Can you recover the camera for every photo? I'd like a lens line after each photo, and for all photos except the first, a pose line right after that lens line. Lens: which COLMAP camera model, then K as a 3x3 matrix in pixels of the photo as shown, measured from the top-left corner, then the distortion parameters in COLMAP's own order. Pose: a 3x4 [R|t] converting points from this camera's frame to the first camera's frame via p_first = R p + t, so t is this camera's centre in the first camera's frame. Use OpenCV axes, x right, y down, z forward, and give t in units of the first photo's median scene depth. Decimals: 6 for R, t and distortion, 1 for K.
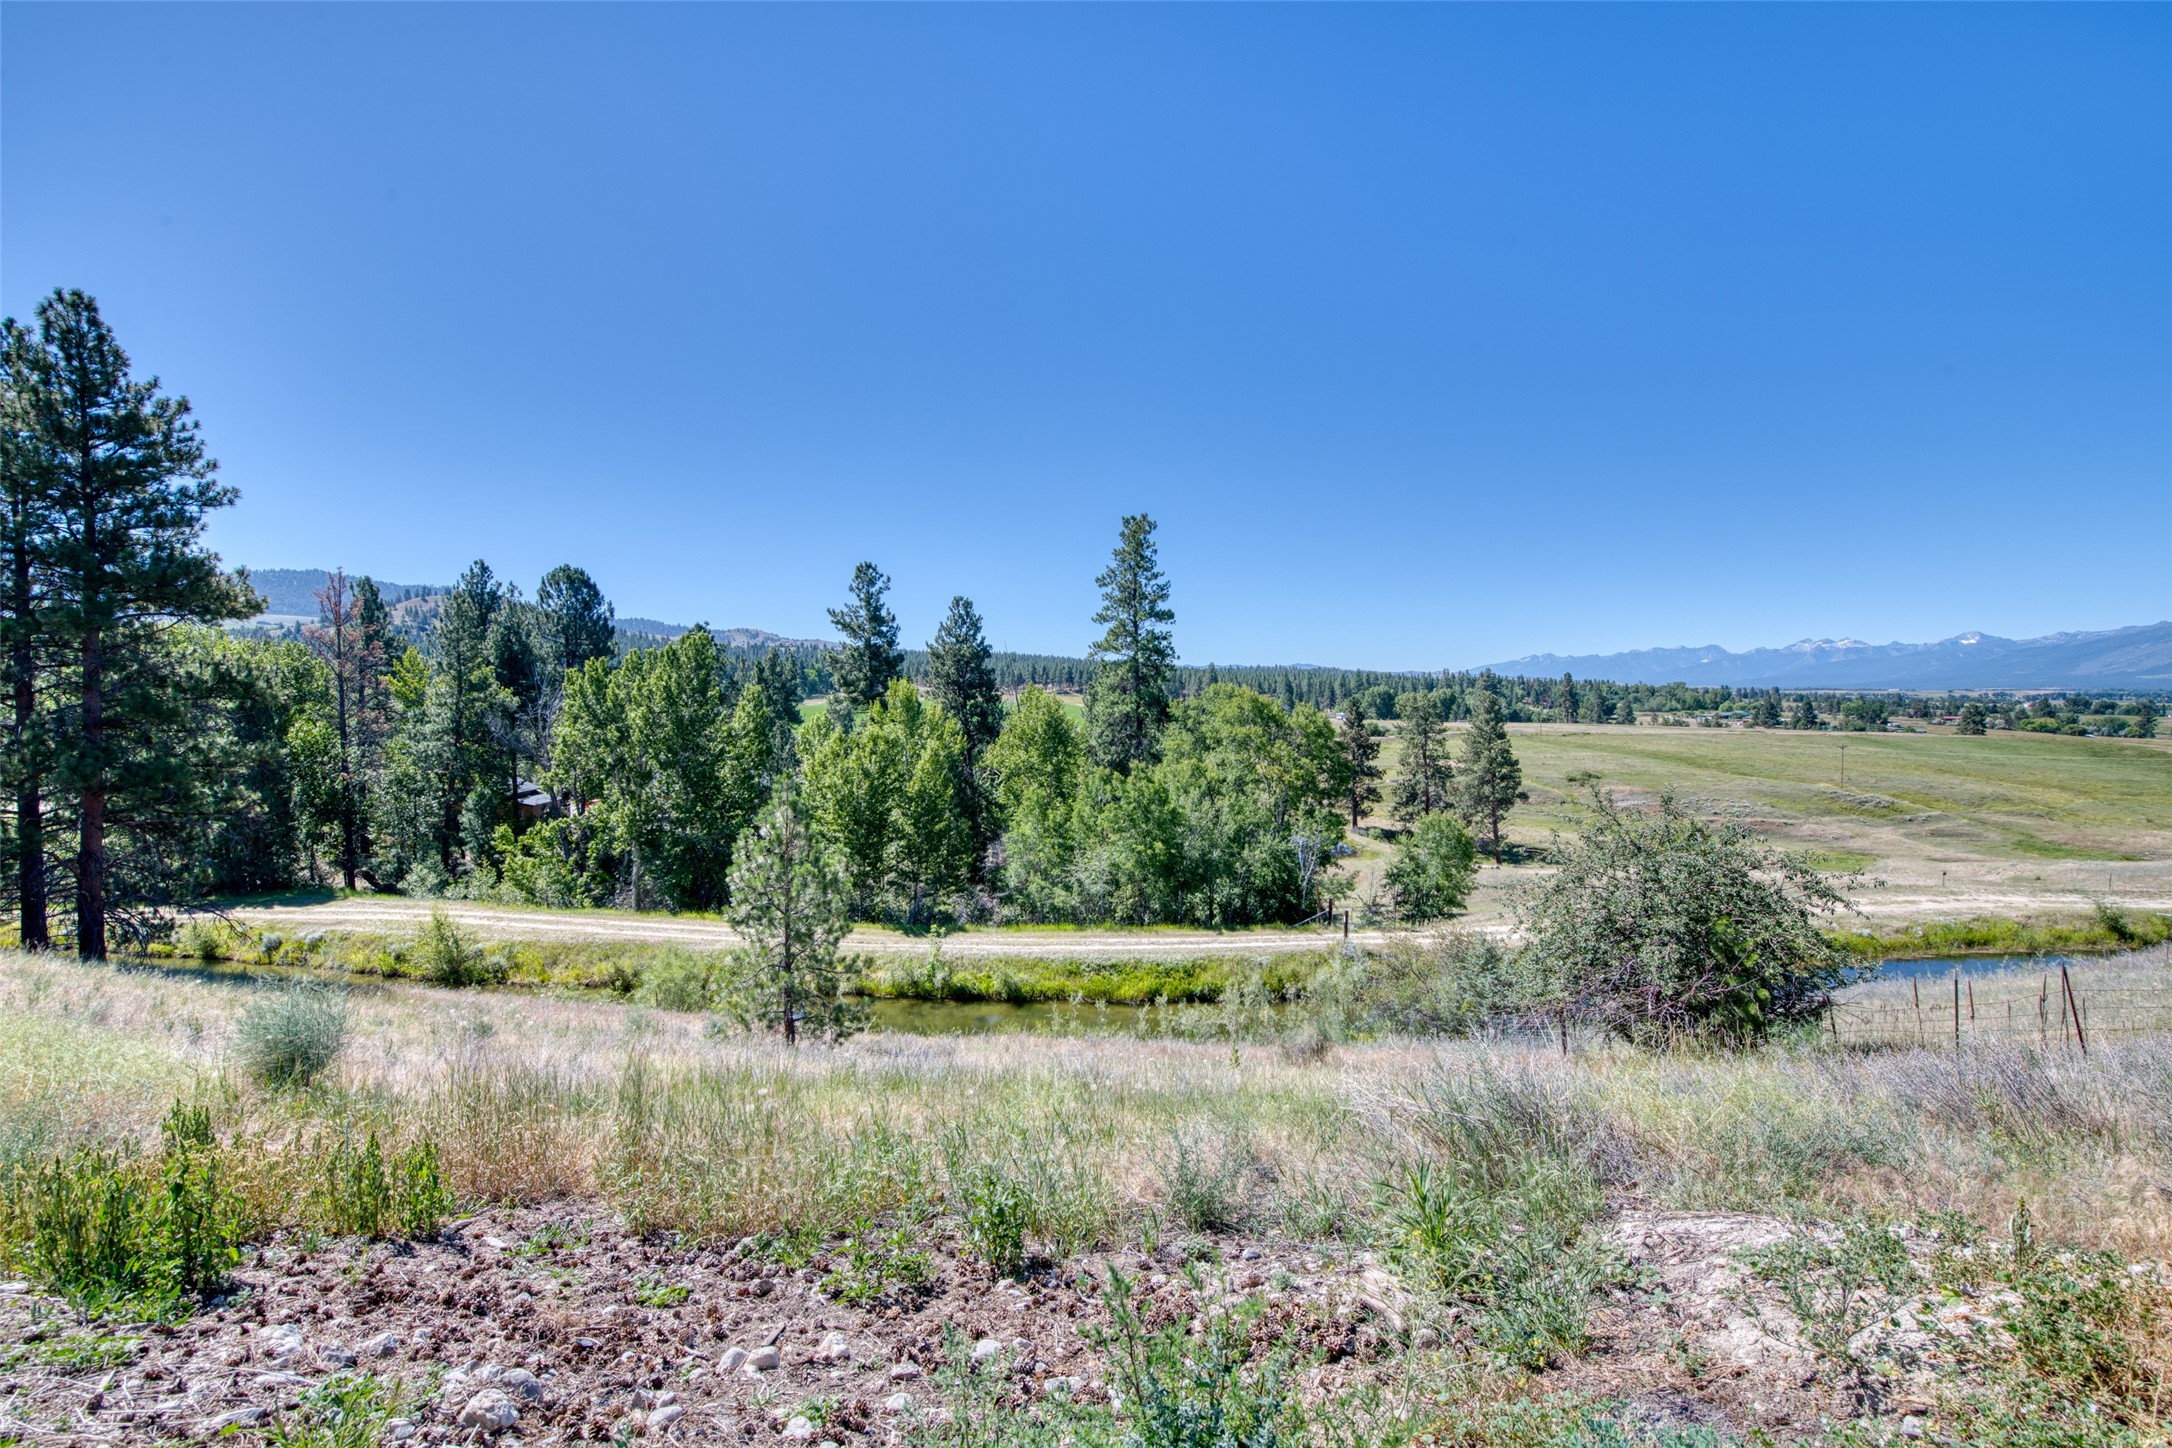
lens RADIAL K [[882.3, 0, 1129.5], [0, 882.3, 710.3], [0, 0, 1]] dist [-0.010249, -0.003564]
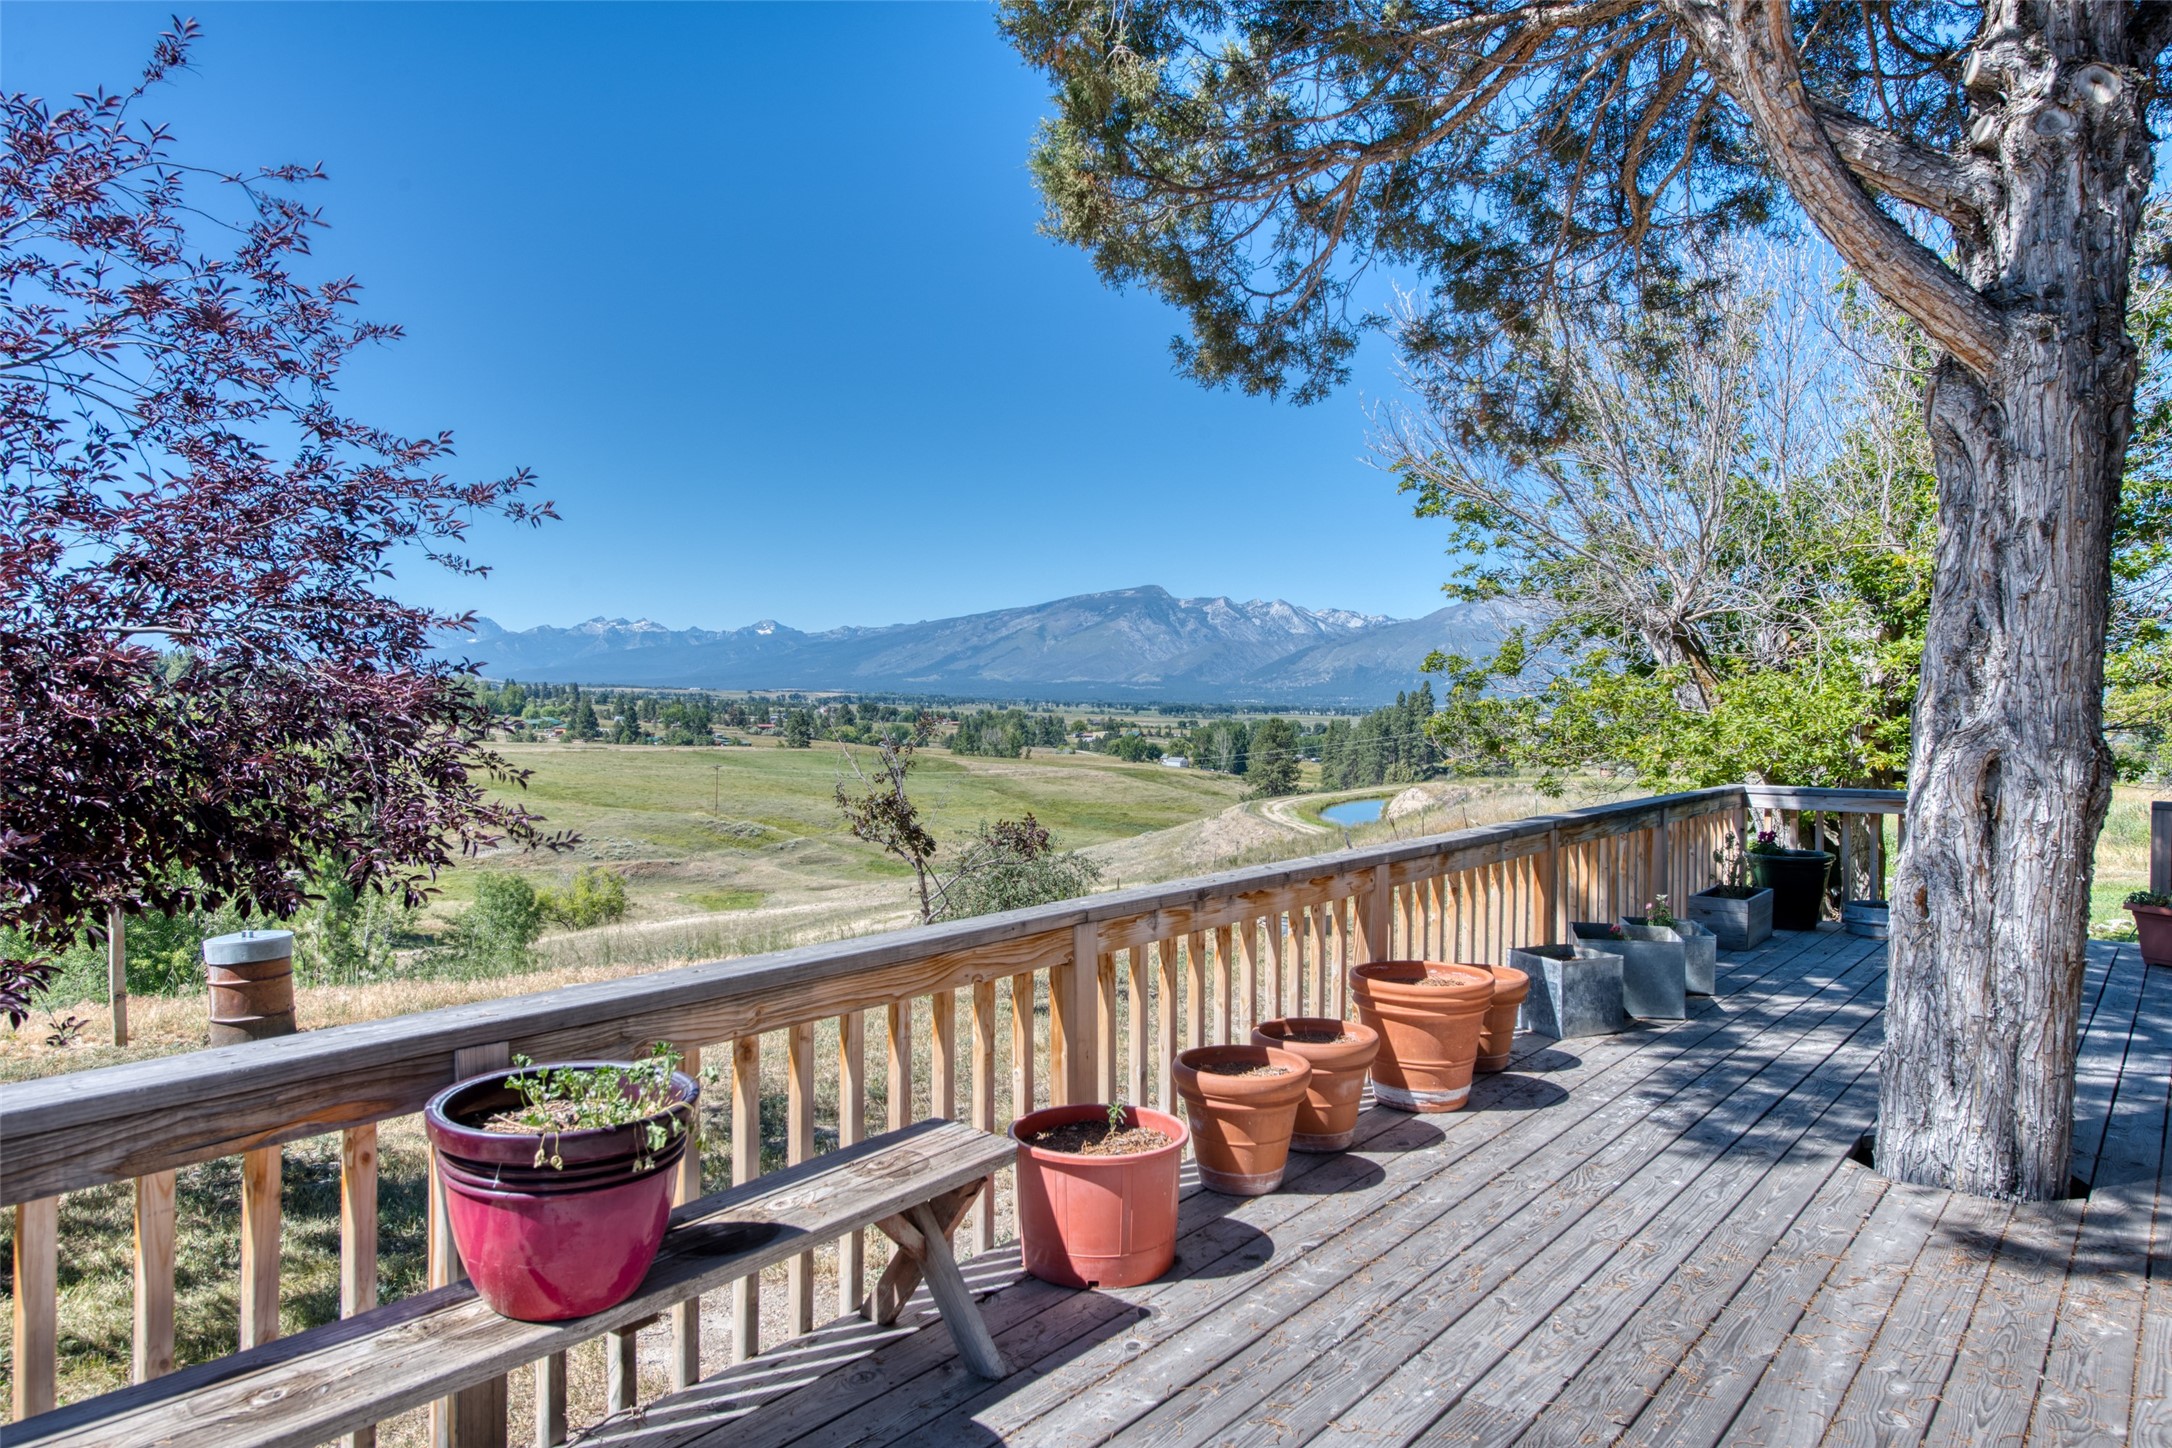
lens RADIAL K [[1473.0, 0, 1079.7], [0, 1473.0, 701.2], [0, 0, 1]] dist [0.007553, -0.002700]
pose [[0.547314, 0.011124, 0.836854, -0.191521], [-0.006957, 0.999938, -0.008741, -0.012058], [-0.836899, -0.001038, 0.547357, -0.067220]]
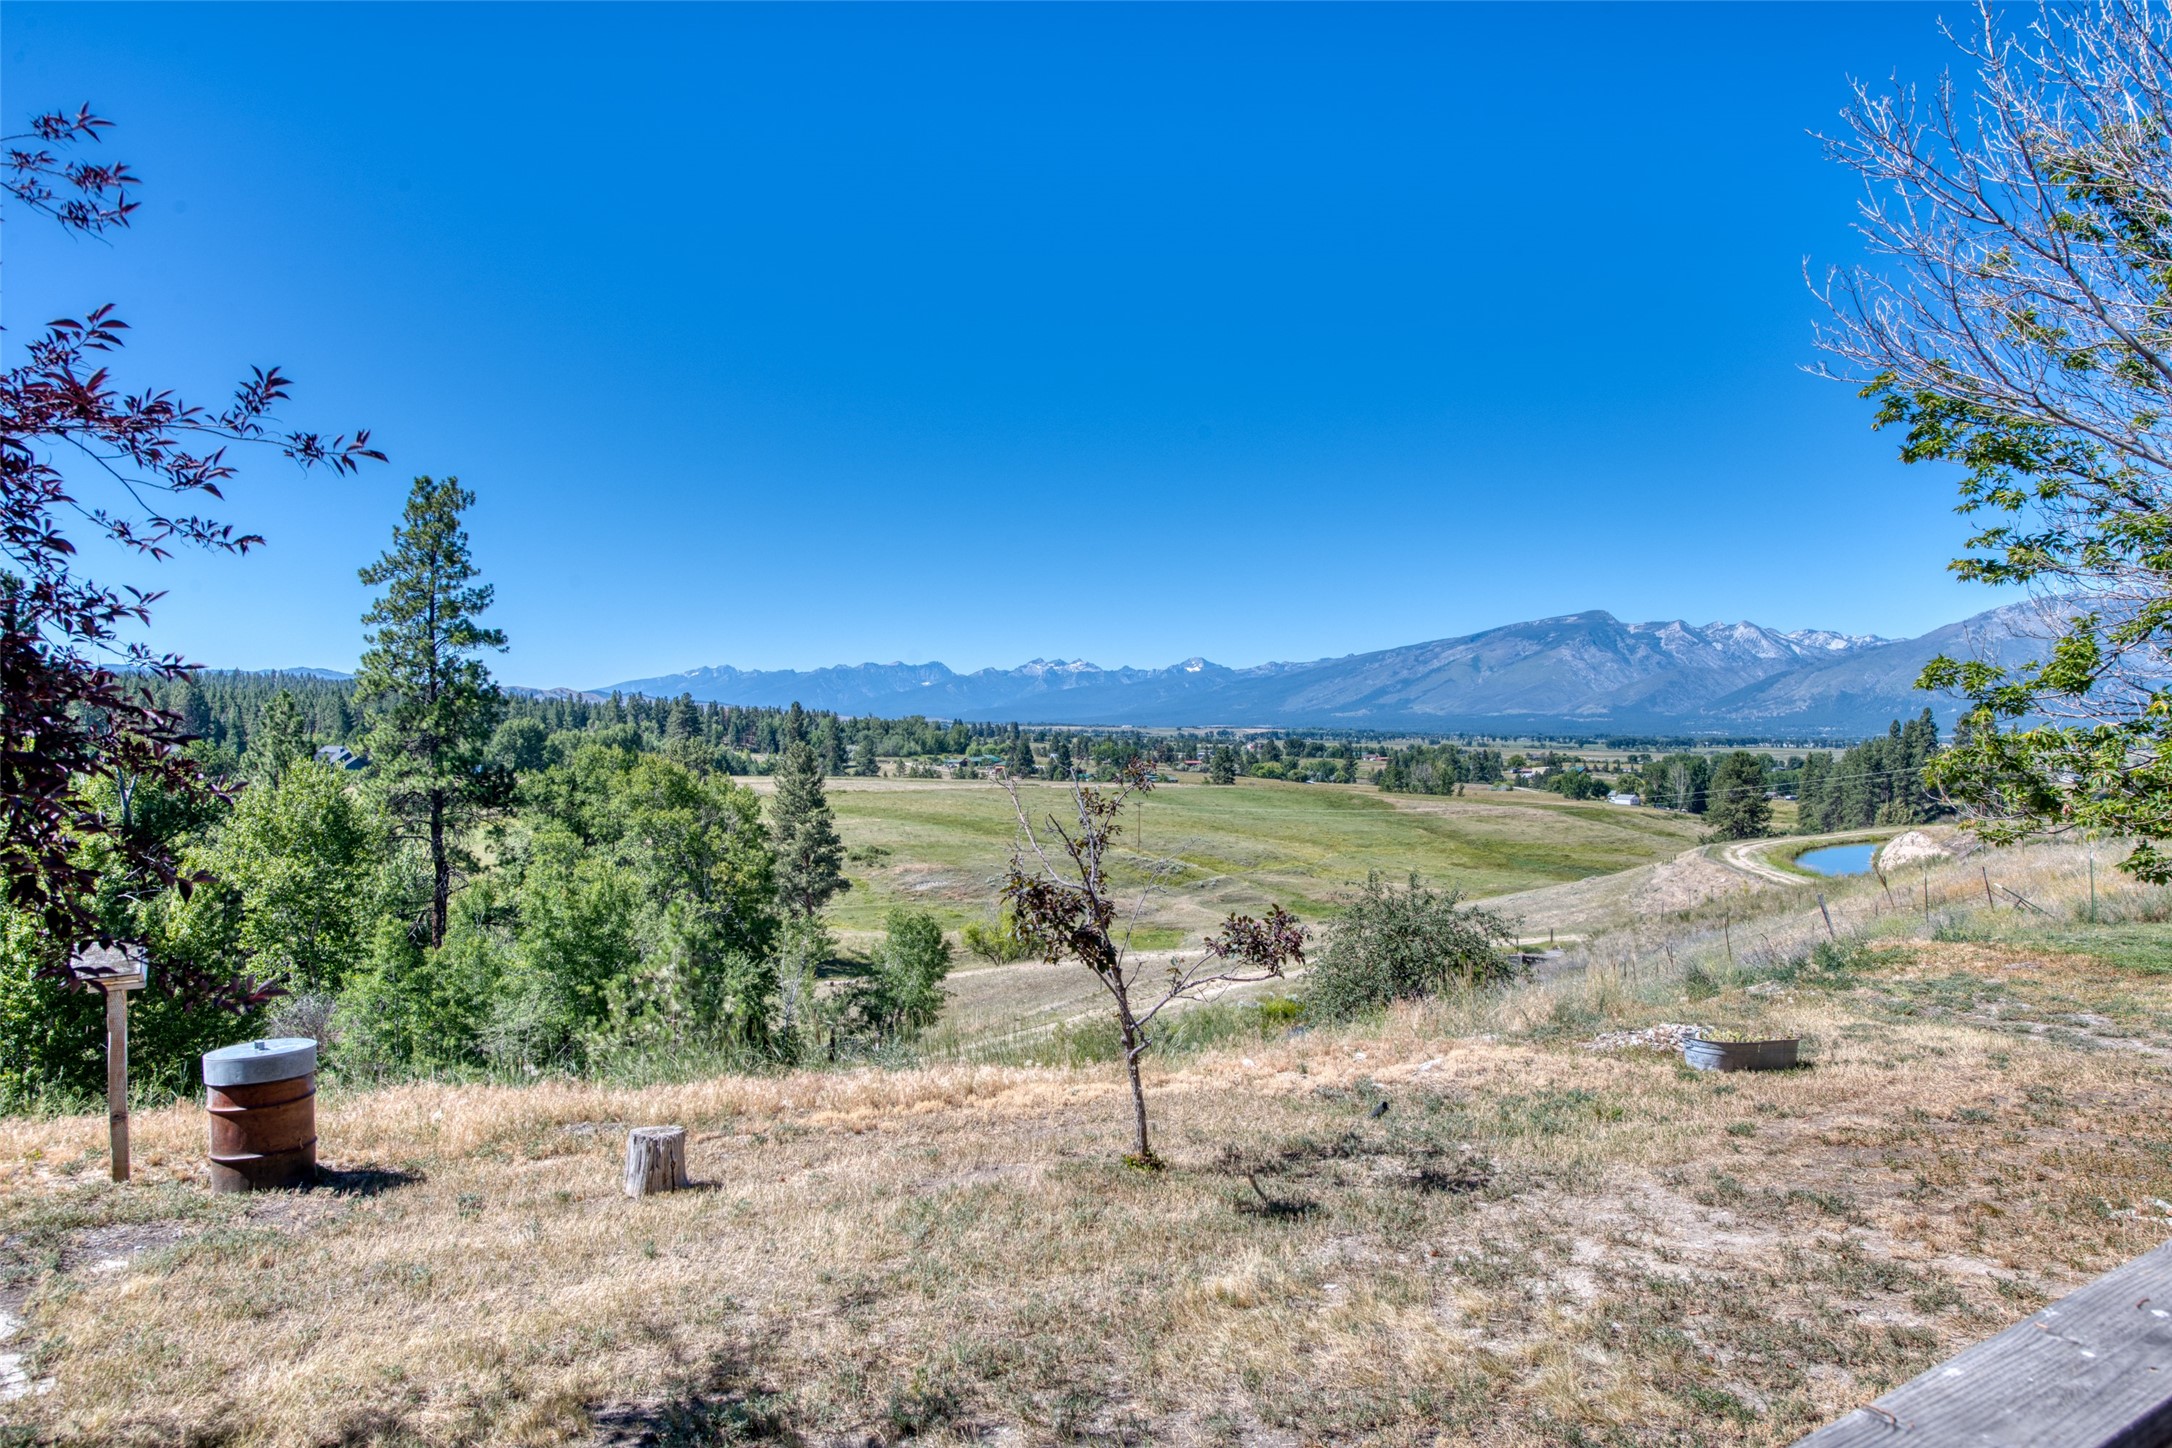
lens RADIAL K [[1473.0, 0, 1083.4], [0, 1473.0, 698.0], [0, 0, 1]] dist [0.007553, -0.002700]
pose [[0.762631, 0.021772, 0.646467, -0.157249], [0.000418, 0.999417, -0.034152, -0.012534], [-0.646833, 0.026316, 0.762177, -0.054740]]
